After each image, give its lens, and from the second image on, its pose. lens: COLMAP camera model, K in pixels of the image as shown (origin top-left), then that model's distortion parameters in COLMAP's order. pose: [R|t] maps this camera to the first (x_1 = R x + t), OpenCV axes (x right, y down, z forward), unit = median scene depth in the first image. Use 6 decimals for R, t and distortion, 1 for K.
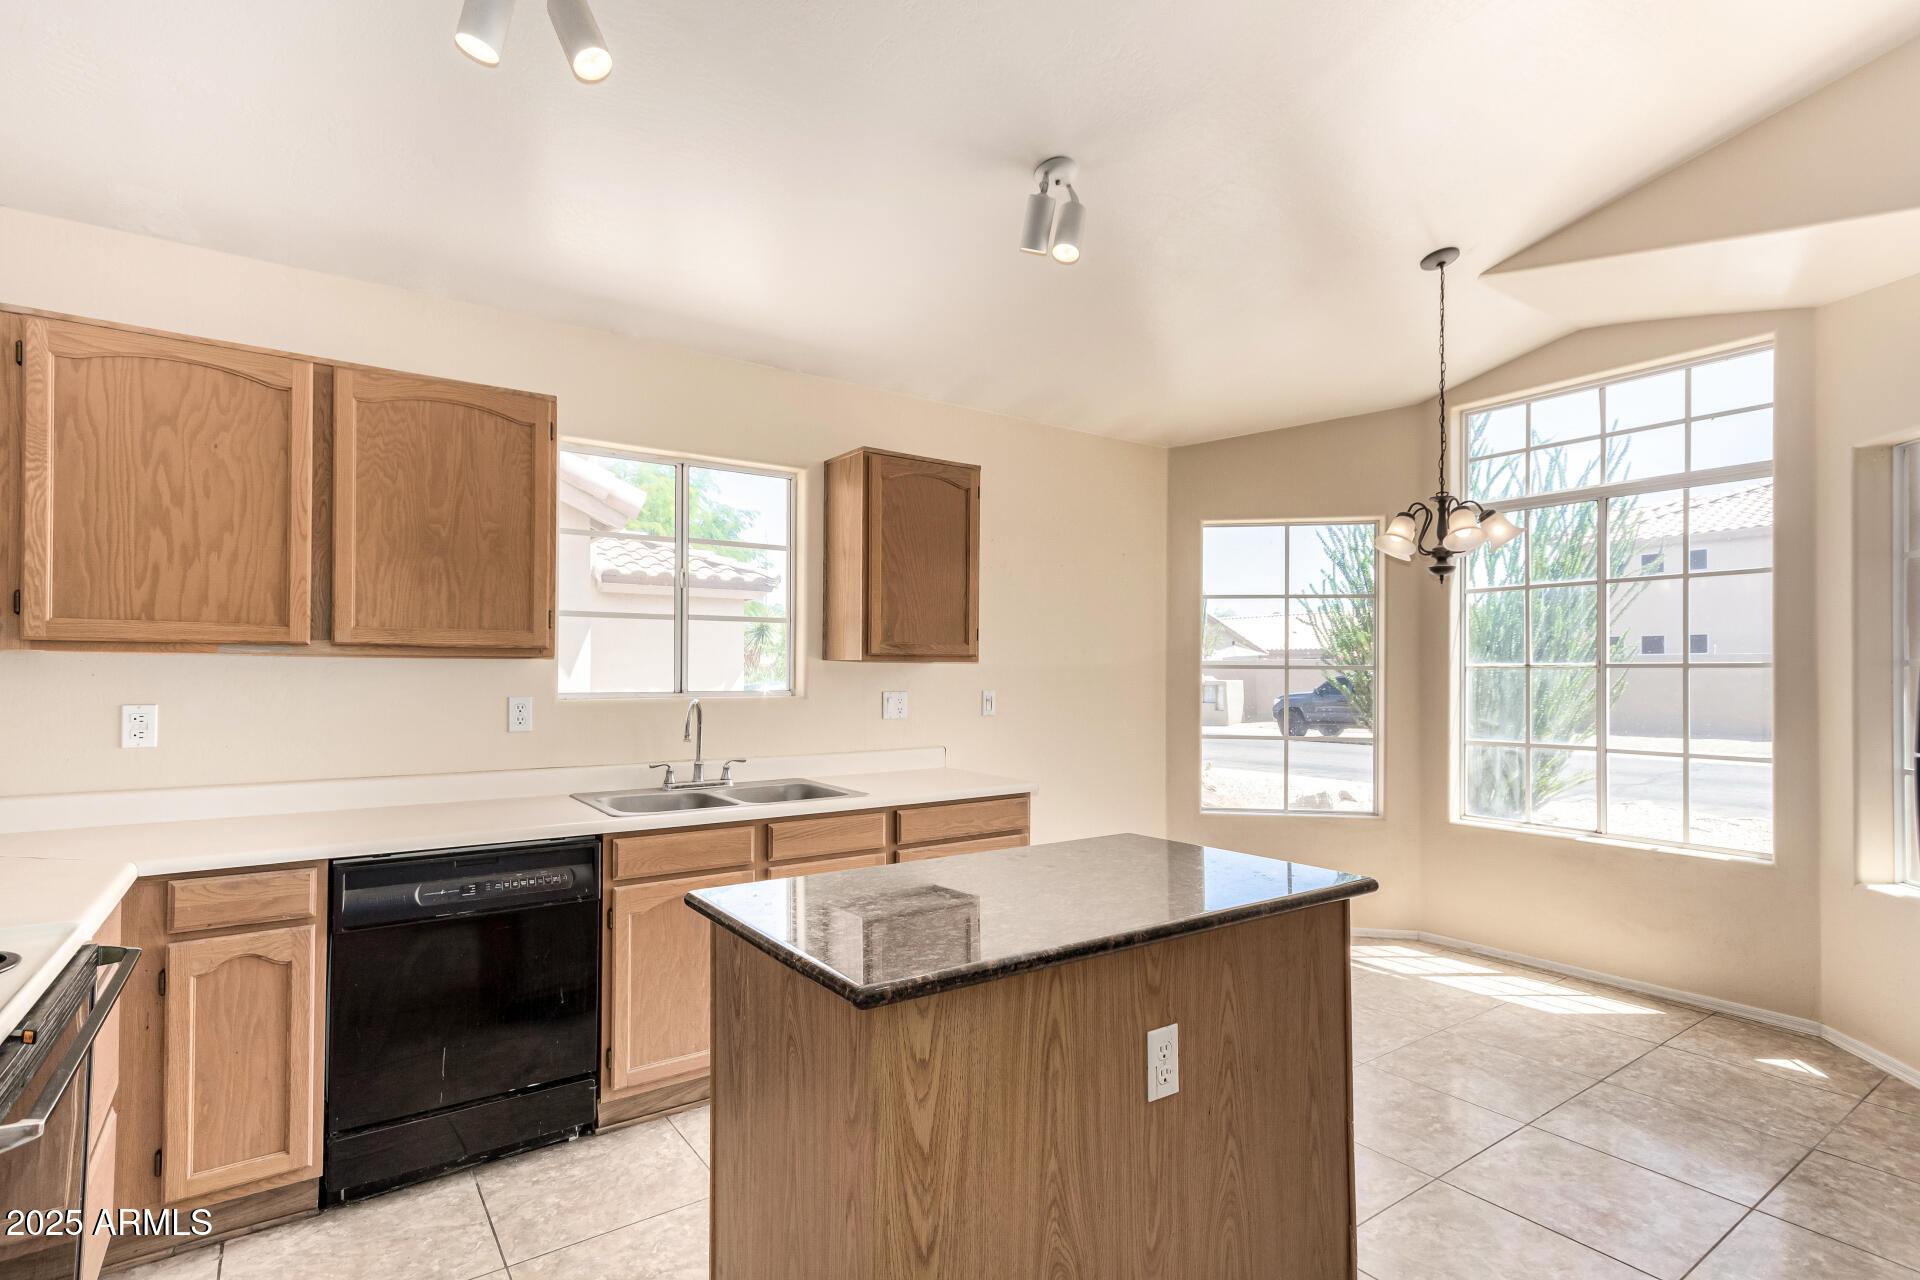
lens RADIAL K [[927.9, 0, 951.8], [0, 927.9, 658.3], [0, 0, 1]] dist [0.005669, 0.001923]
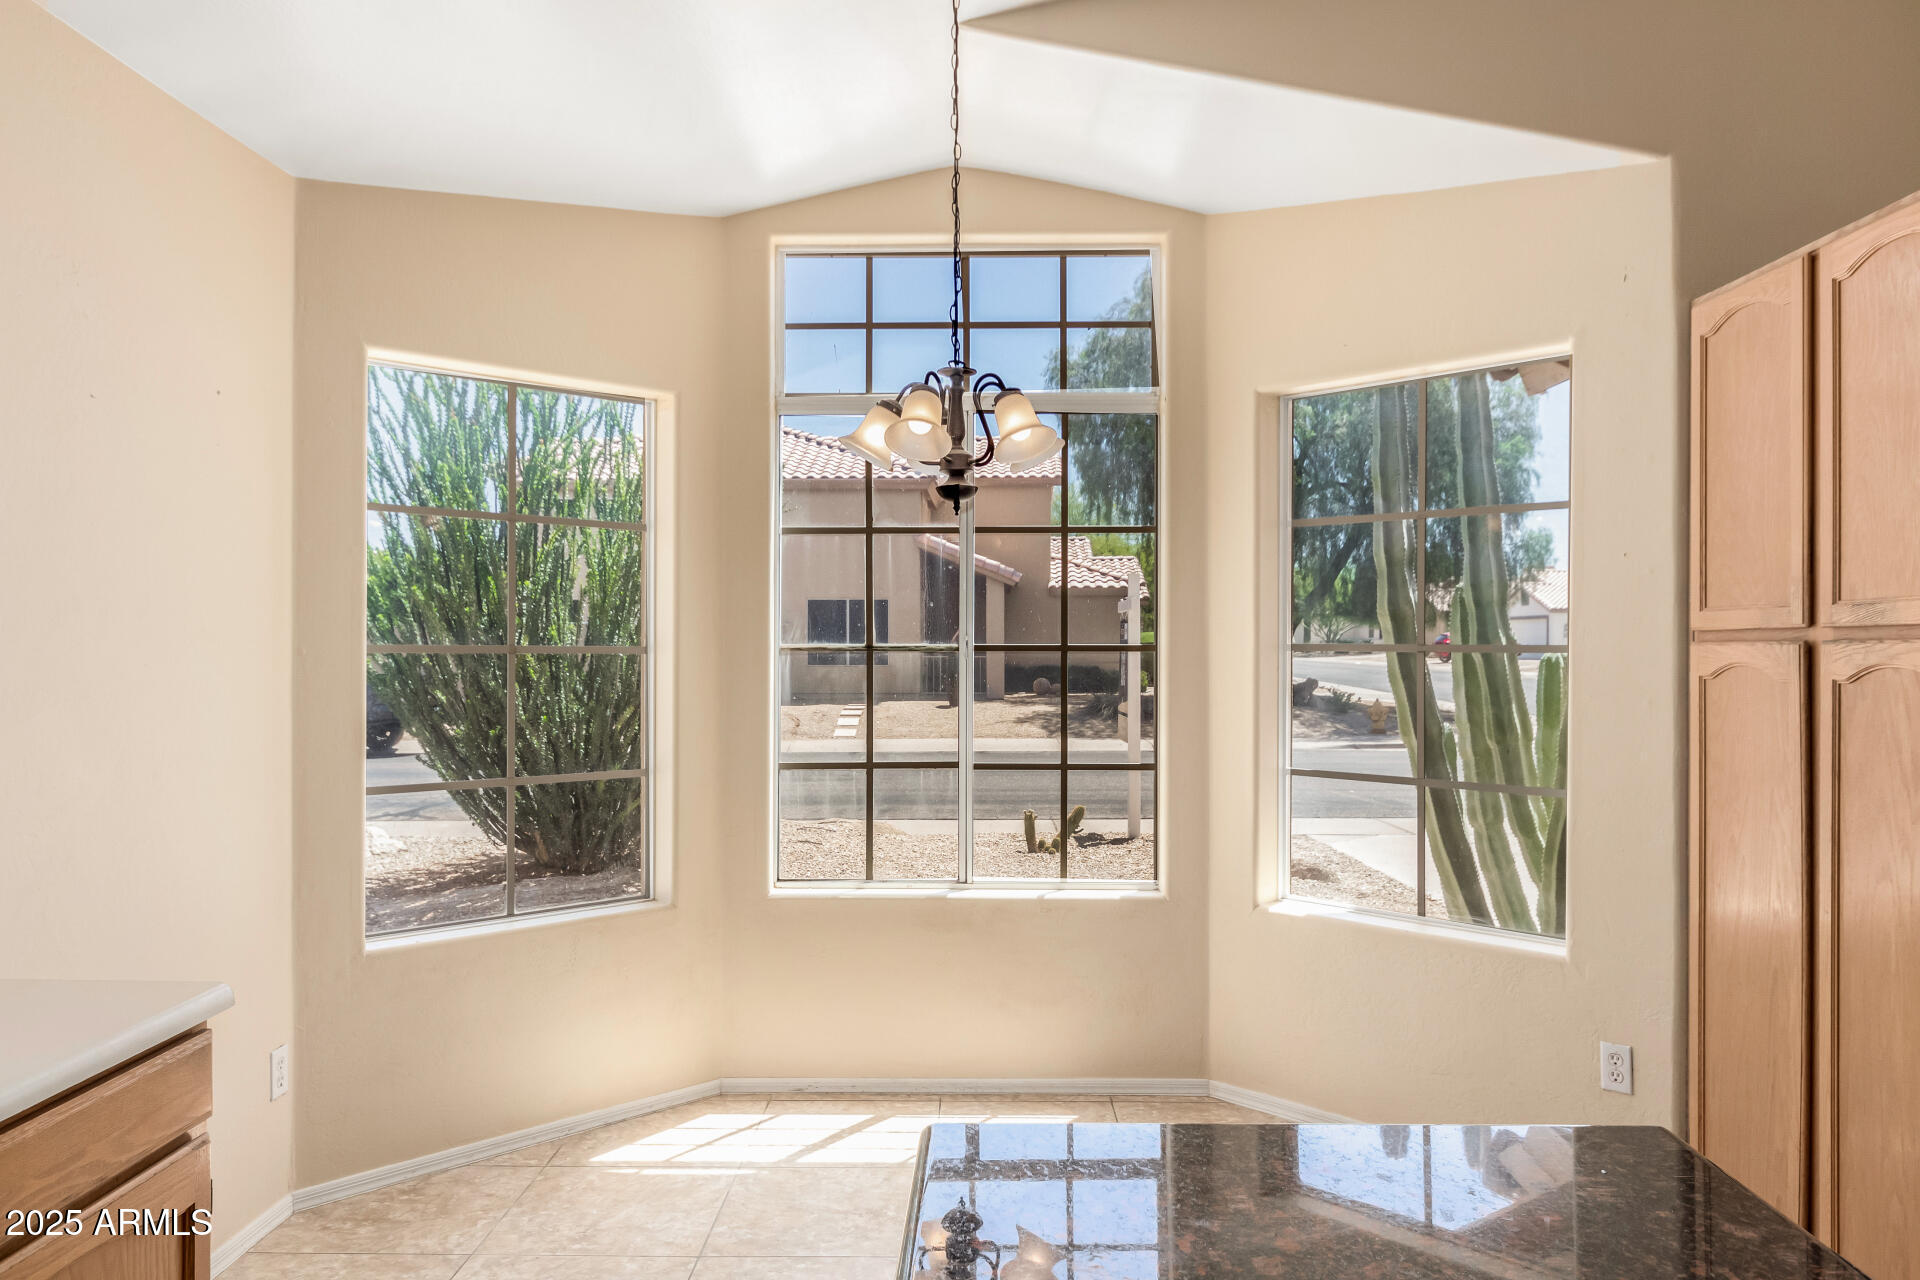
lens RADIAL K [[1377.0, 0, 961.0], [0, 1377.0, 652.8], [0, 0, 1]] dist [-0.003165, -0.000171]
pose [[0.584911, -0.003744, 0.811088, -0.159124], [-0.012433, 0.999830, 0.013582, -0.002583], [-0.811002, -0.018029, 0.584766, 0.391146]]
